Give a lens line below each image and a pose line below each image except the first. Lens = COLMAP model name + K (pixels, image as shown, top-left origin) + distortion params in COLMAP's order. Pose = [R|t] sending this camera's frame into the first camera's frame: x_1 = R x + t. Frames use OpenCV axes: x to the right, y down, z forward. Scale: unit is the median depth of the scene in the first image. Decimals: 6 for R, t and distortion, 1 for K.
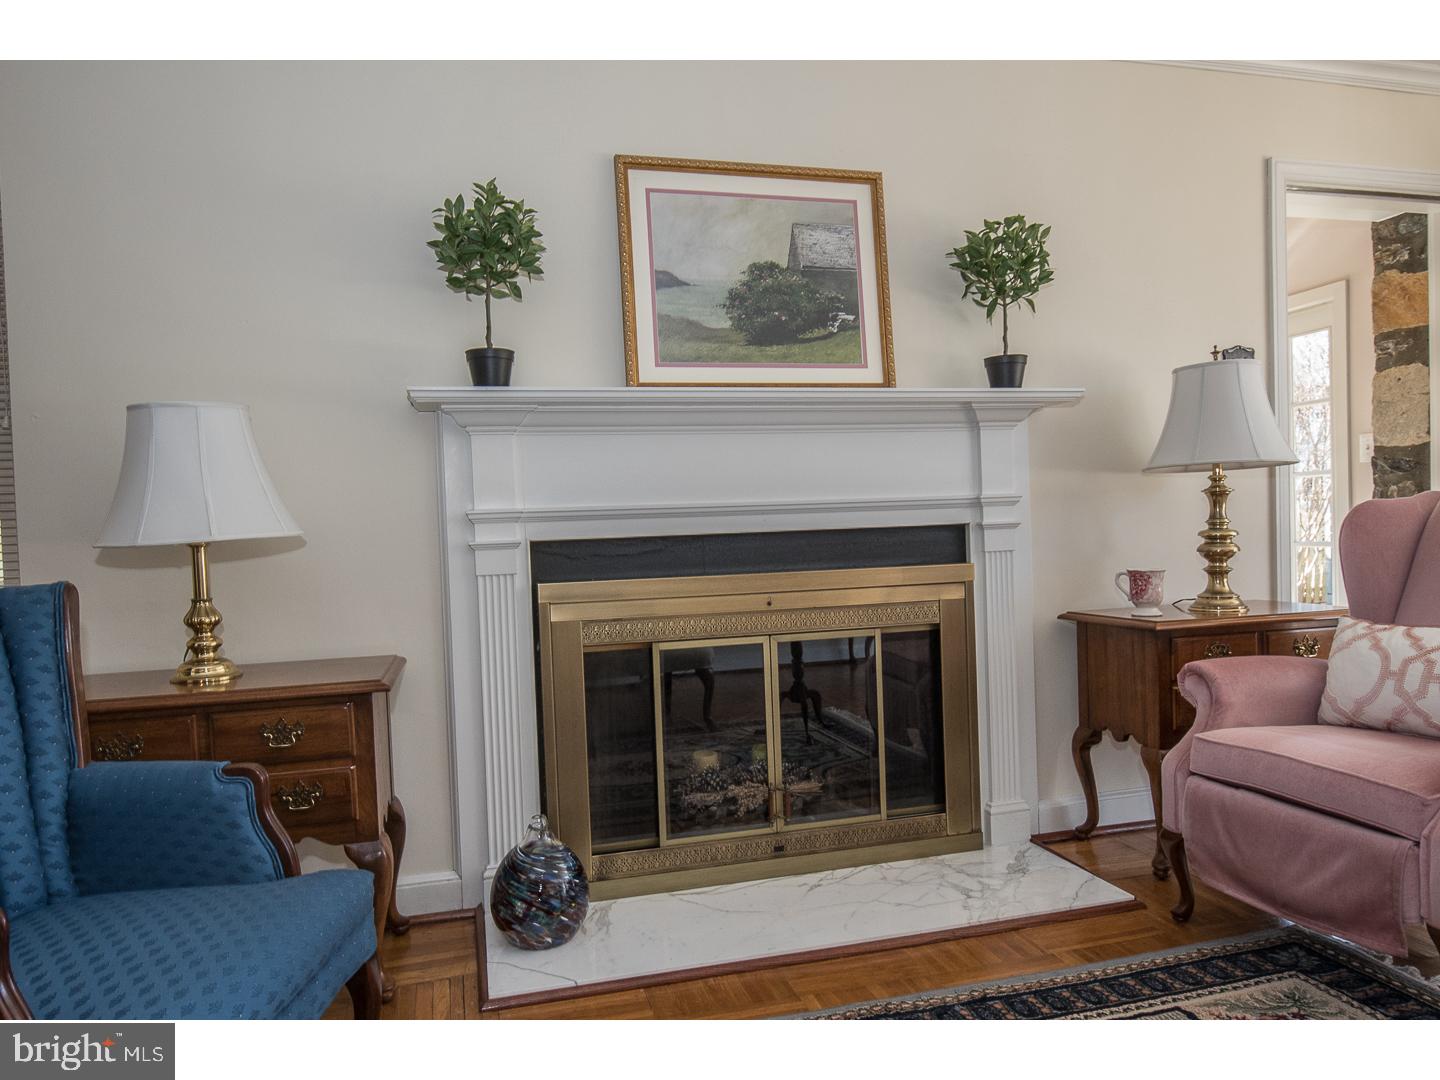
lens RADIAL K [[970.7, 0, 721.9], [0, 970.7, 551.2], [0, 0, 1]] dist [0.005232, 0.001716]
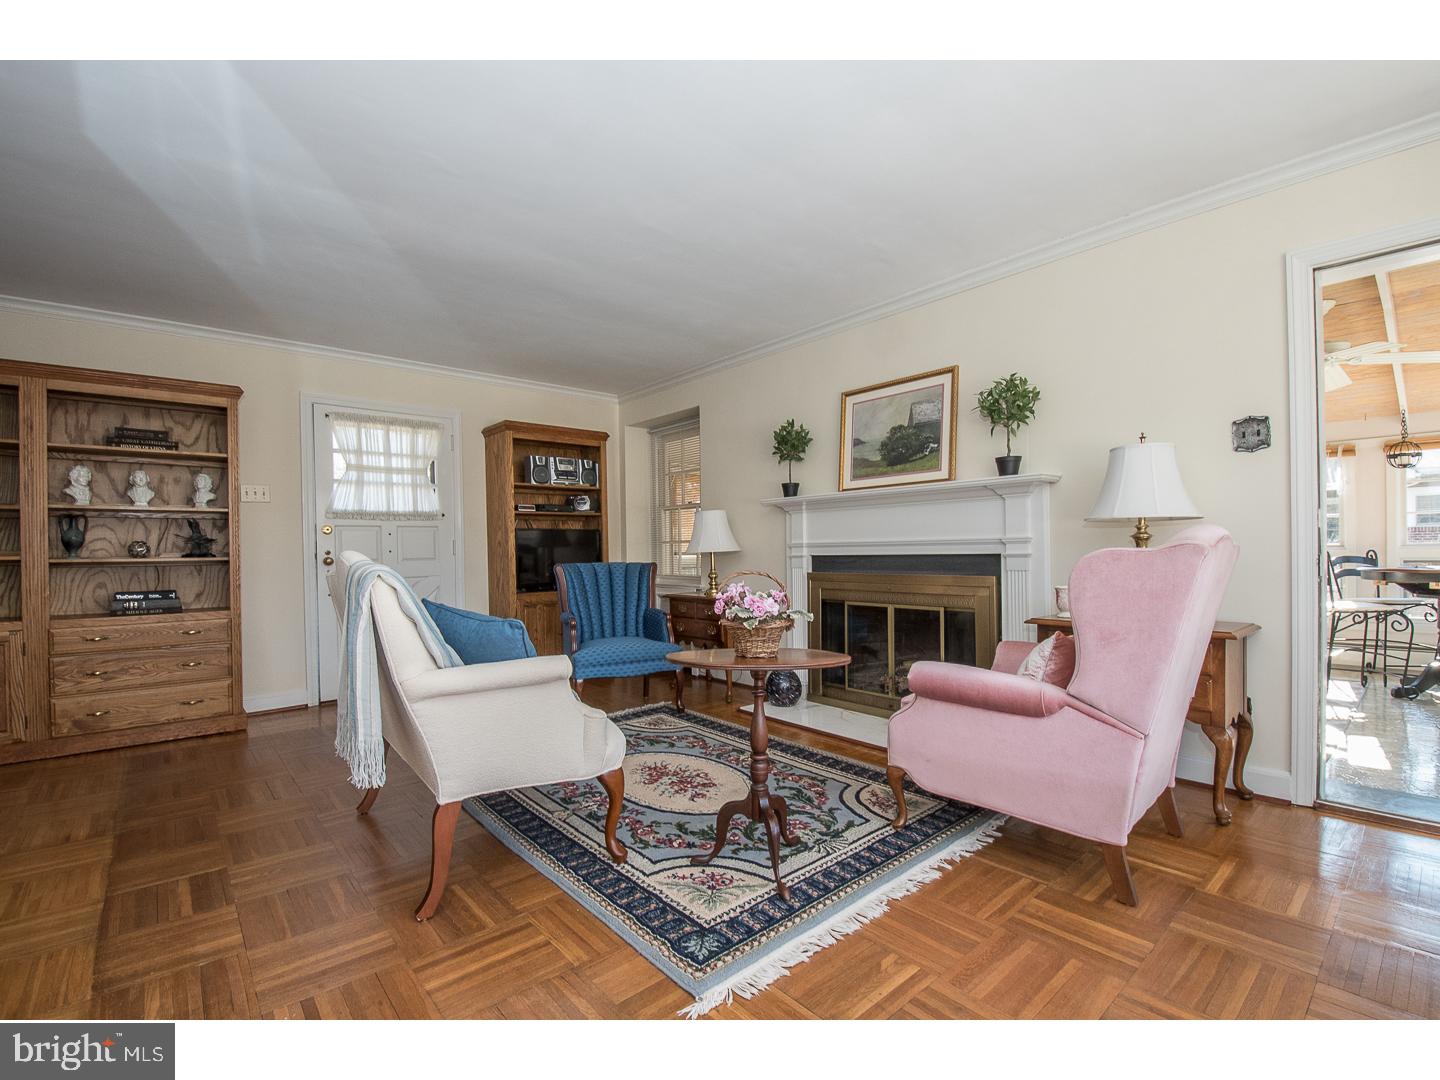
lens RADIAL K [[657.3, 0, 713.5], [0, 657.3, 549.8], [0, 0, 1]] dist [-0.000647, -0.000253]
pose [[0.429756, 0.029626, -0.902459, 1.151004], [-0.022622, 0.999501, 0.022039, -0.052492], [0.902662, 0.010944, 0.430212, 0.037465]]
